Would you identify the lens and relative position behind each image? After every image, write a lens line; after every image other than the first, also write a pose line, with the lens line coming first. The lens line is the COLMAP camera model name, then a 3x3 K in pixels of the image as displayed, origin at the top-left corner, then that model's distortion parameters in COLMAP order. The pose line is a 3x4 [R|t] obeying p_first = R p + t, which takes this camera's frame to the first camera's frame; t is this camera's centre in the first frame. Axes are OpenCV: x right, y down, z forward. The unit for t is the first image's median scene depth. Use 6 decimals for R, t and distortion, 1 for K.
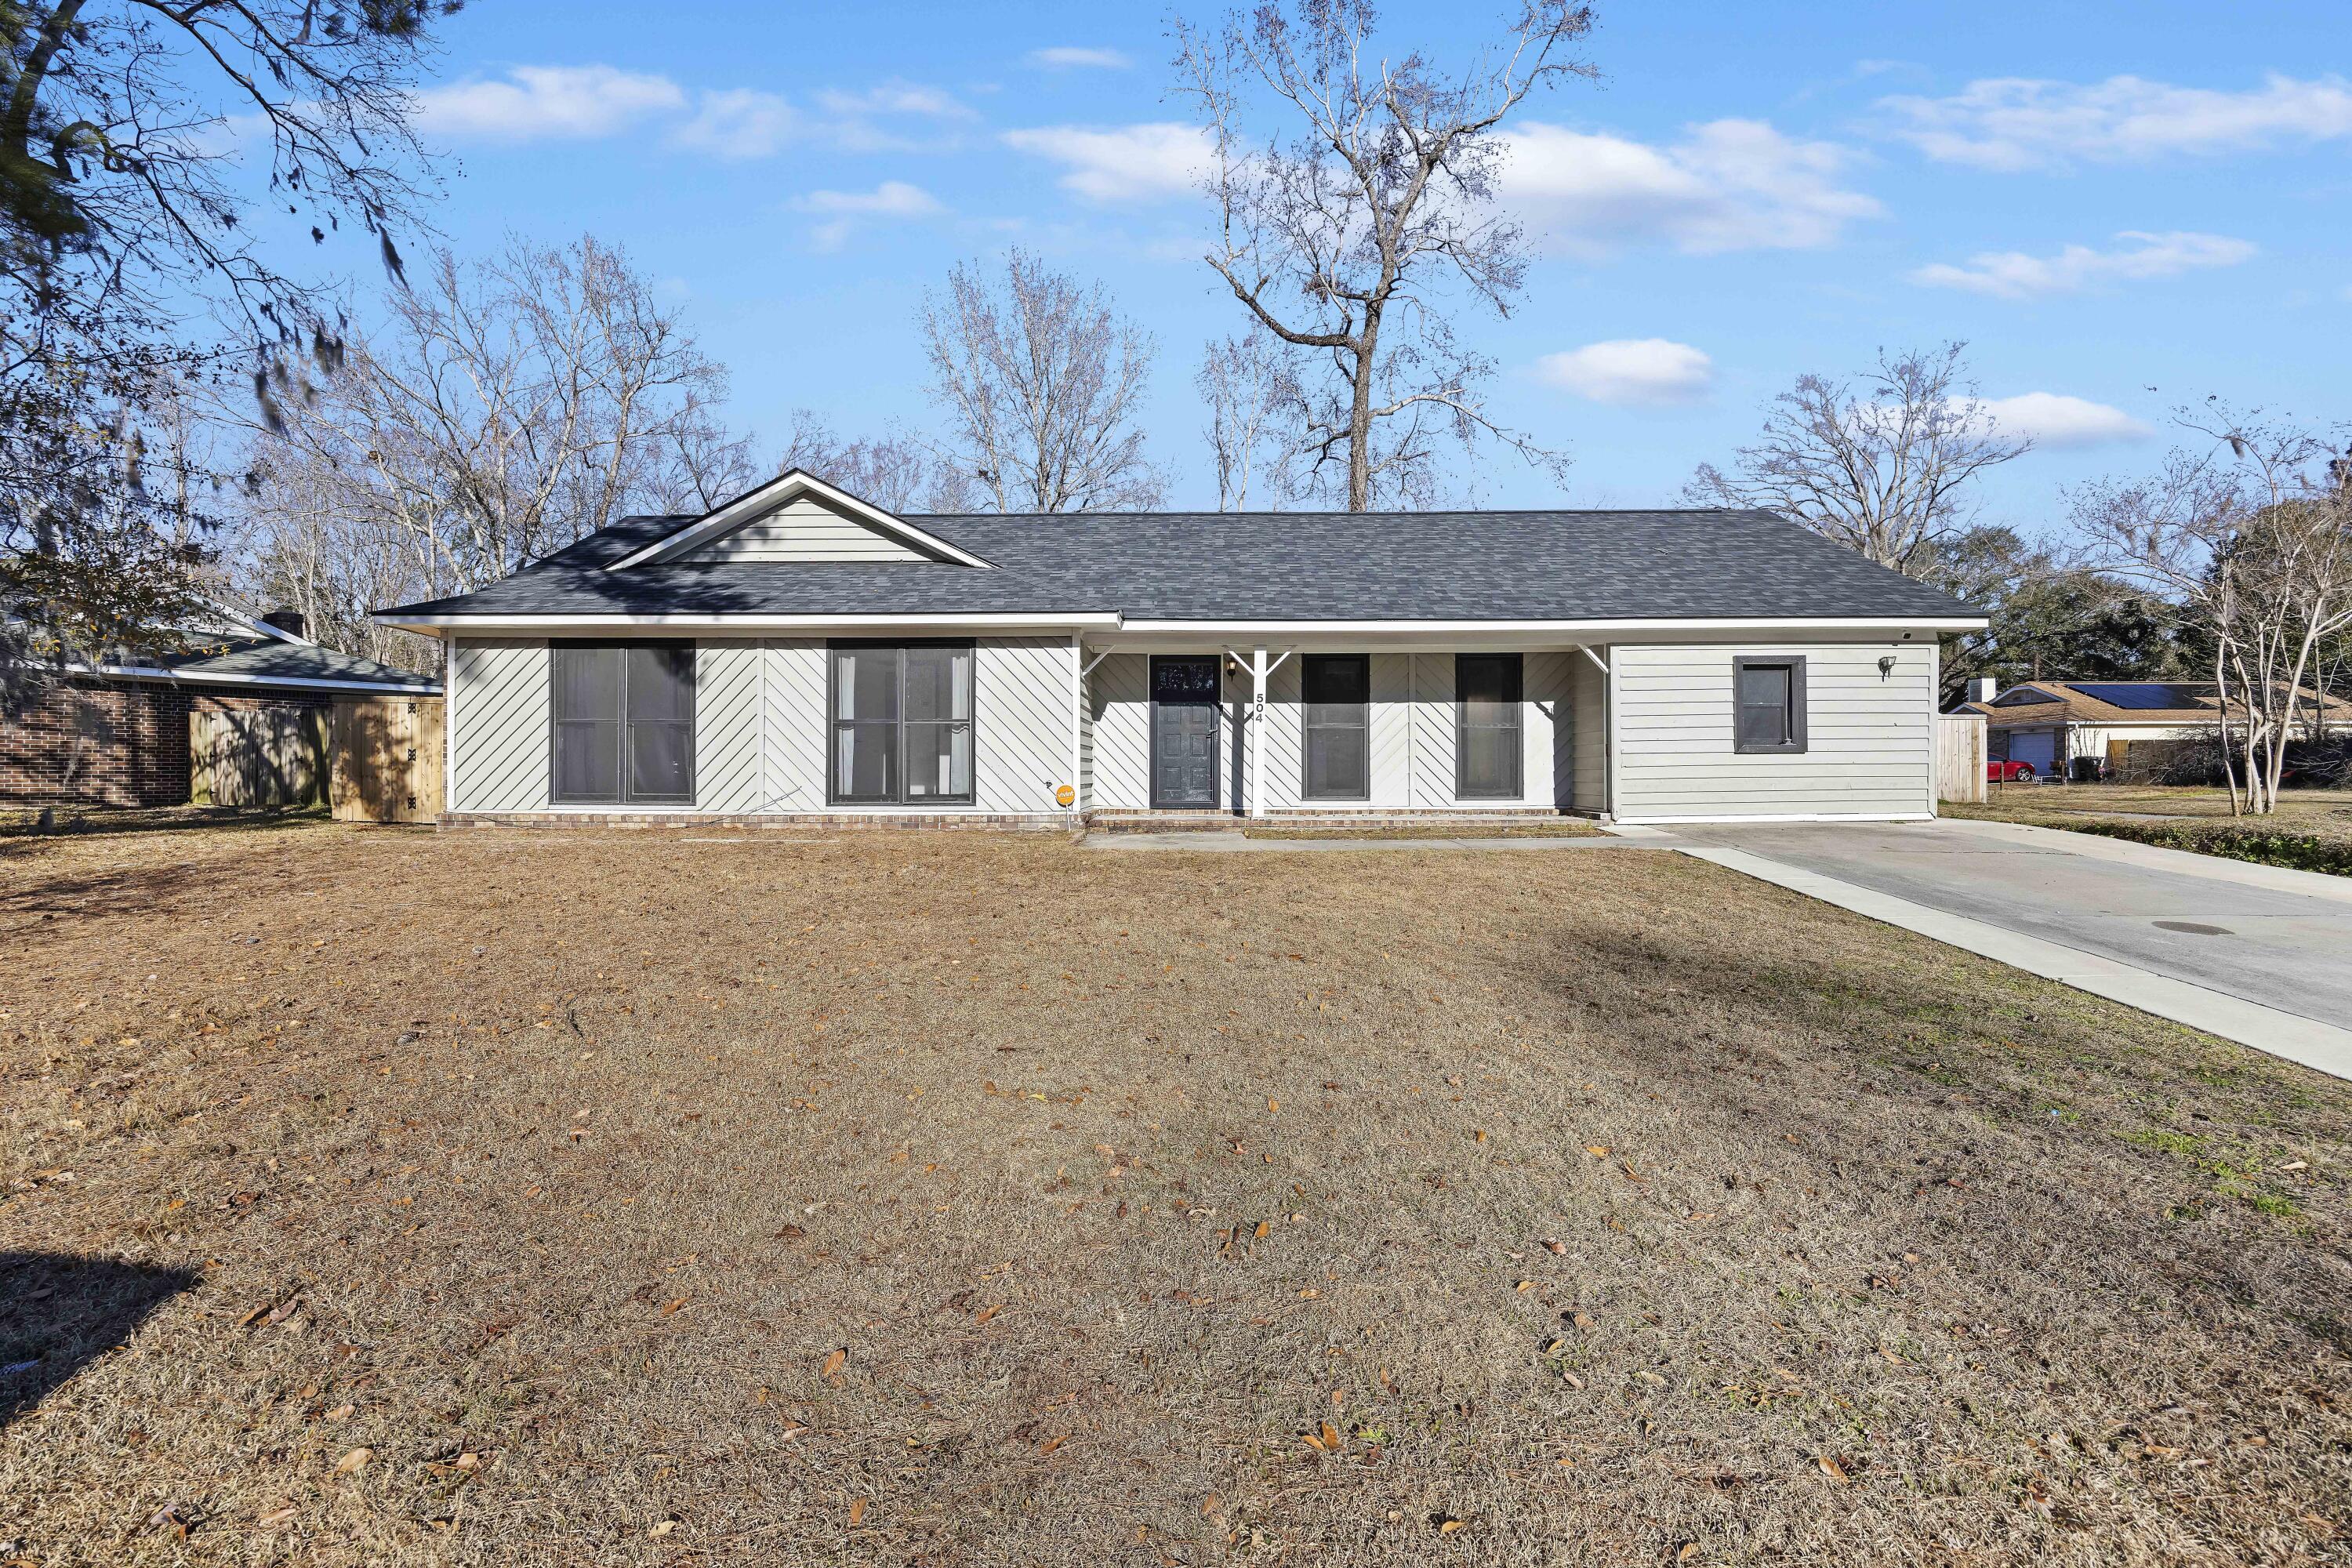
lens RADIAL K [[1009.5, 0, 1173.0], [0, 1009.5, 766.8], [0, 0, 1]] dist [-0.012557, 0.000634]
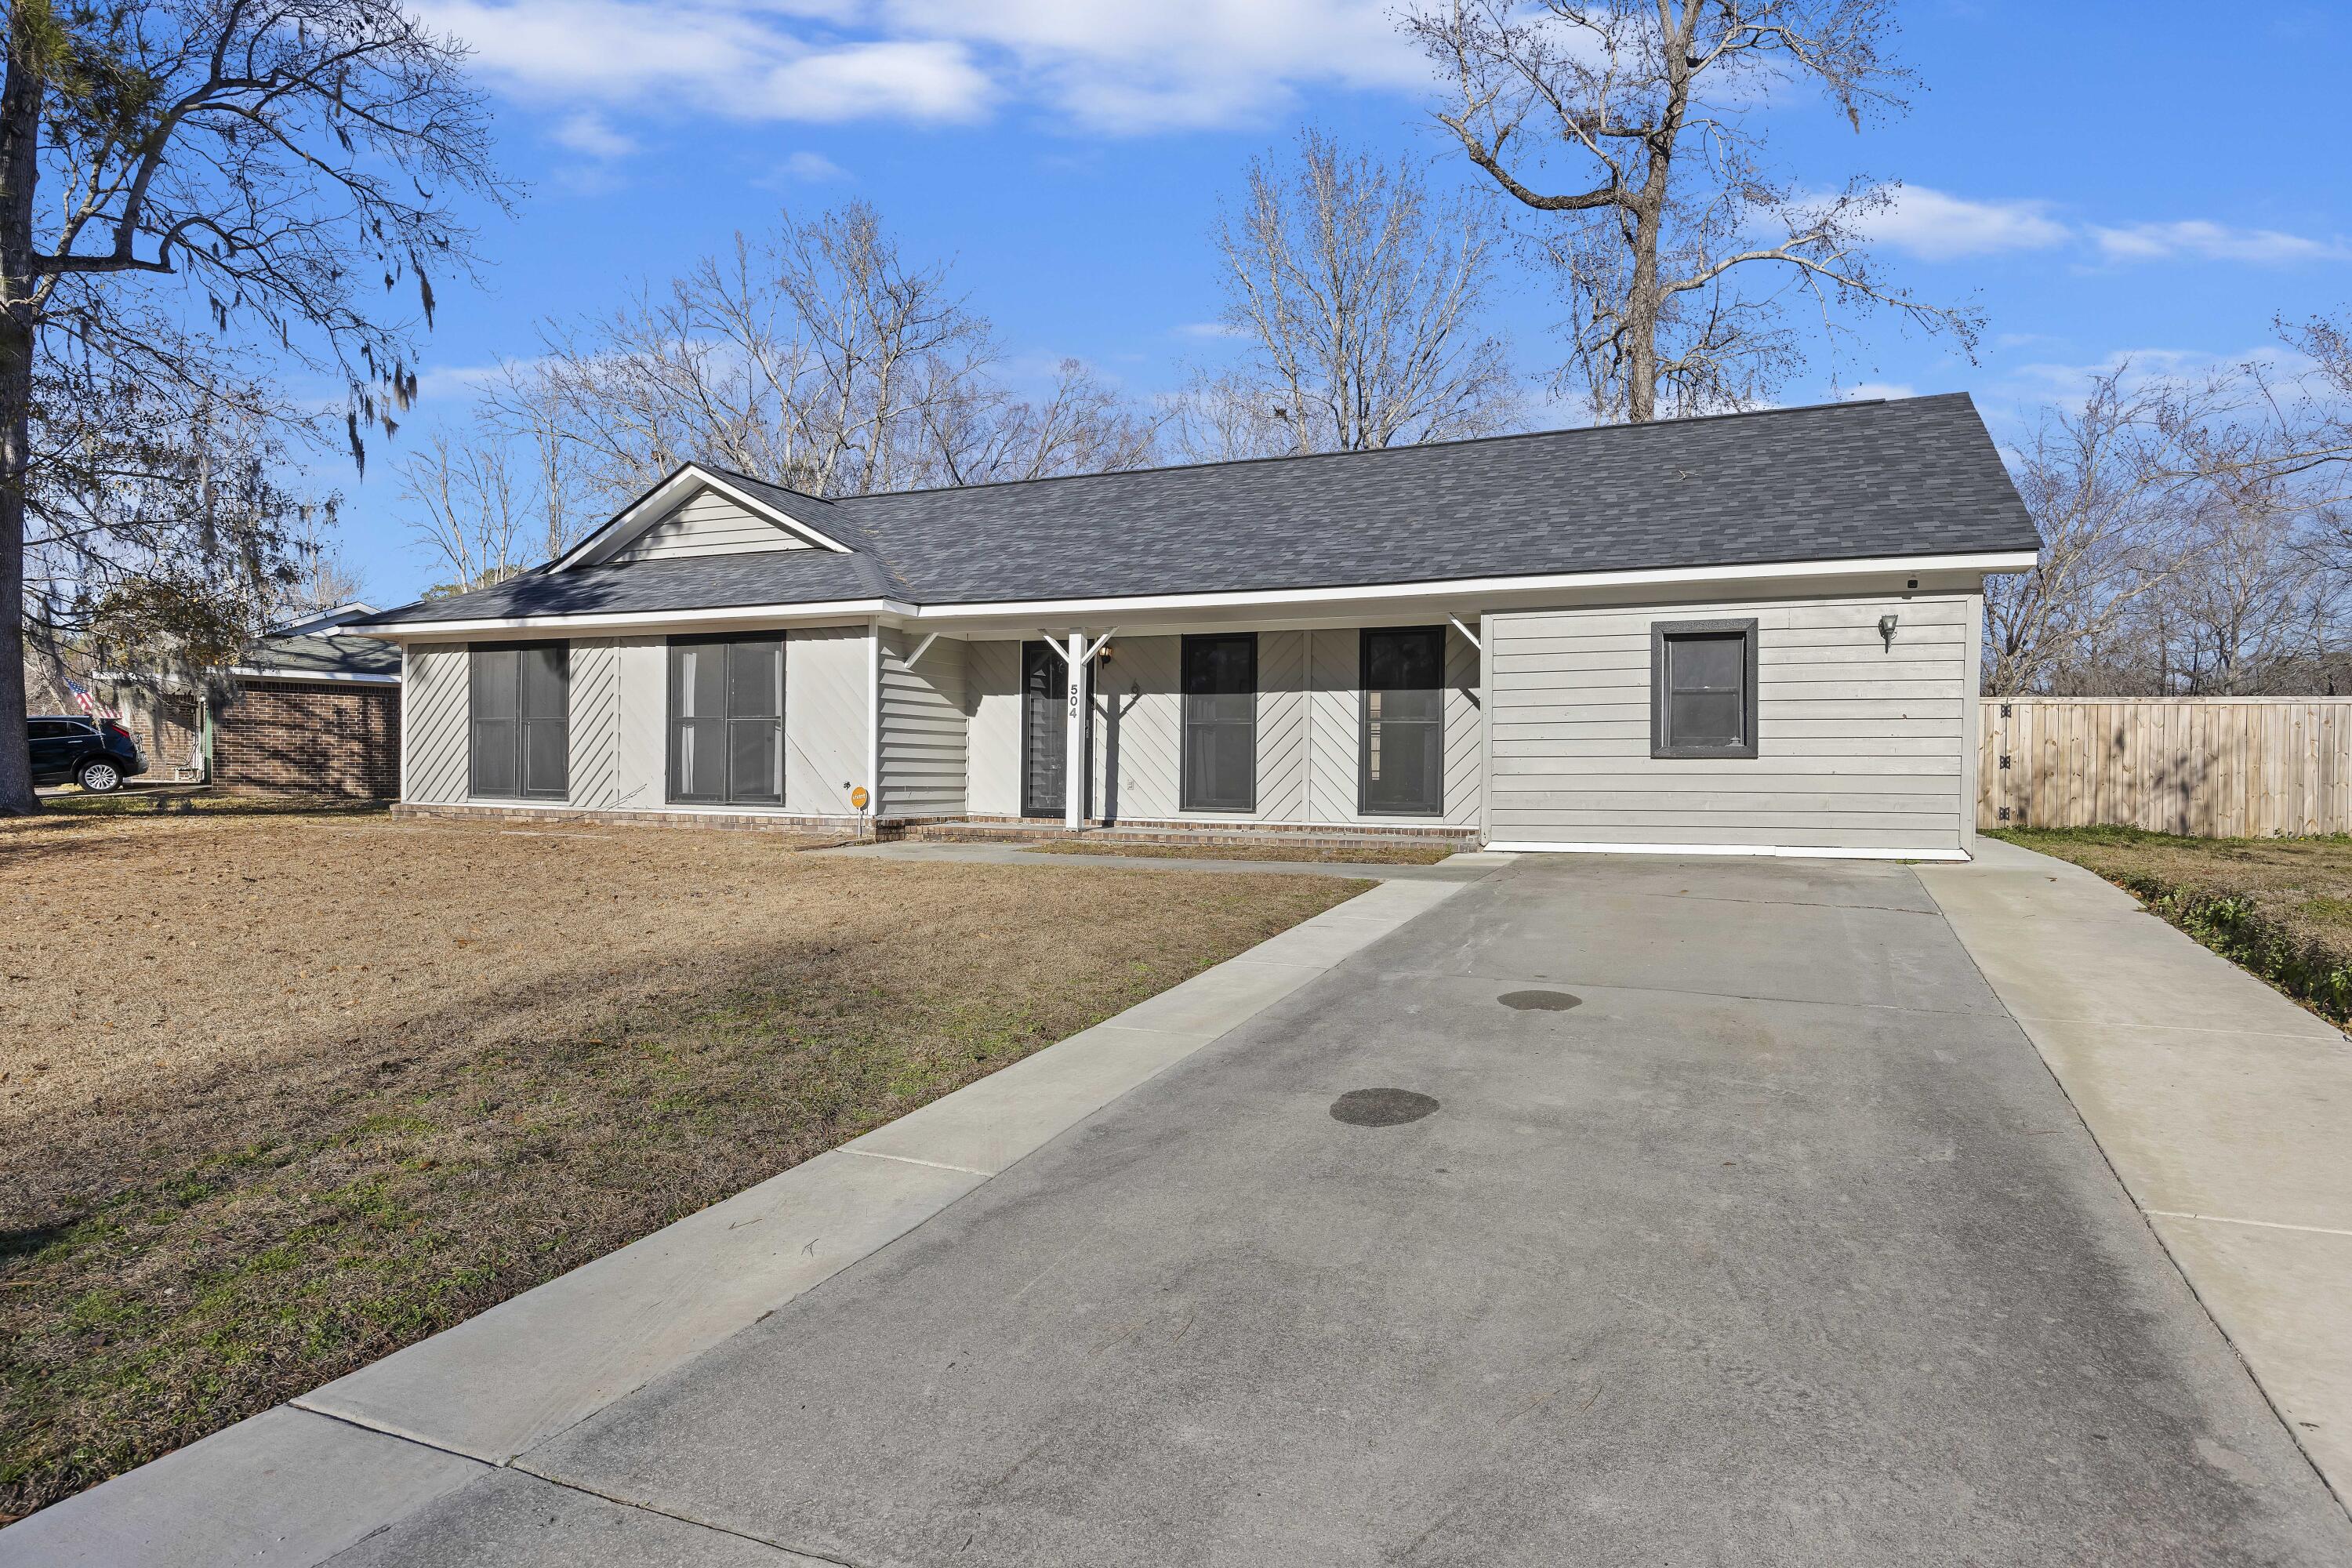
lens RADIAL K [[1298.2, 0, 1183.9], [0, 1298.2, 781.4], [0, 0, 1]] dist [-0.011942, -0.000341]
pose [[0.923449, 0.014219, -0.383457, 0.560134], [-0.012232, 0.999896, 0.007622, 0.000545], [0.383525, -0.002348, 0.923527, 0.015842]]
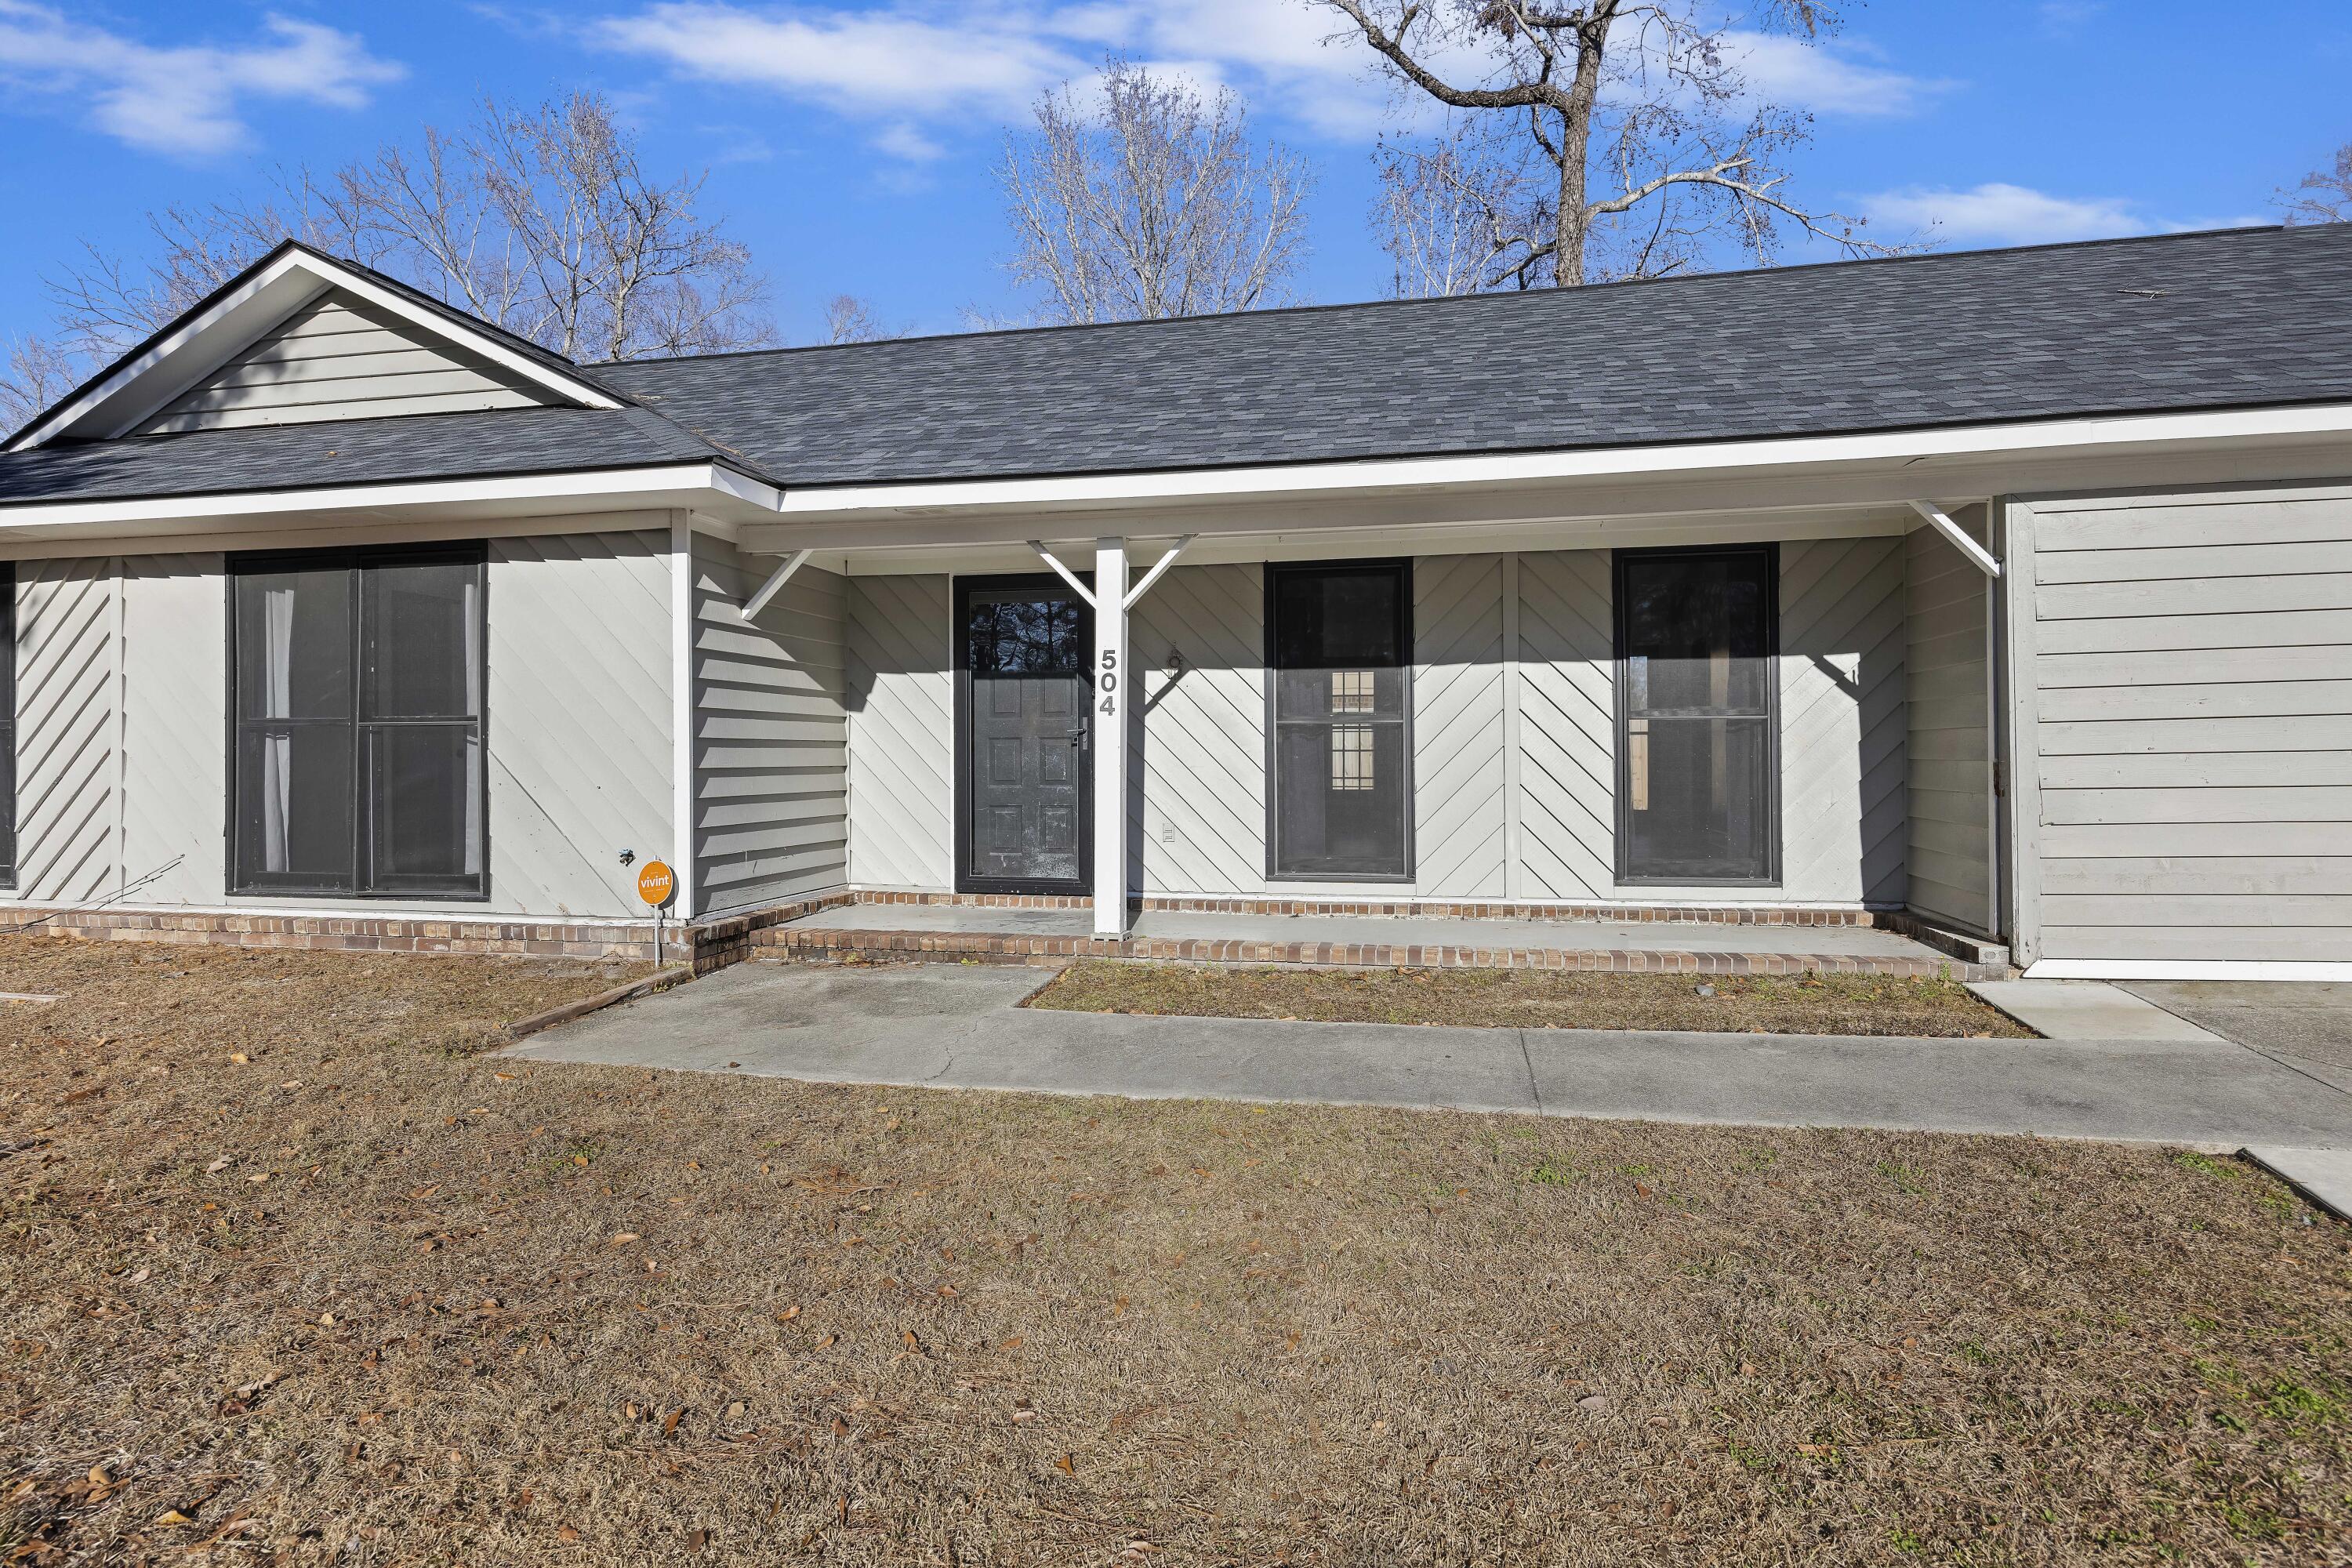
lens RADIAL K [[1233.9, 0, 1173.3], [0, 1233.9, 744.2], [0, 0, 1]] dist [-0.003666, -0.001133]
pose [[0.981534, -0.005160, -0.191218, 0.201710], [0.003875, 0.999967, -0.007093, -0.025778], [0.191248, 0.006221, 0.981522, 0.455240]]
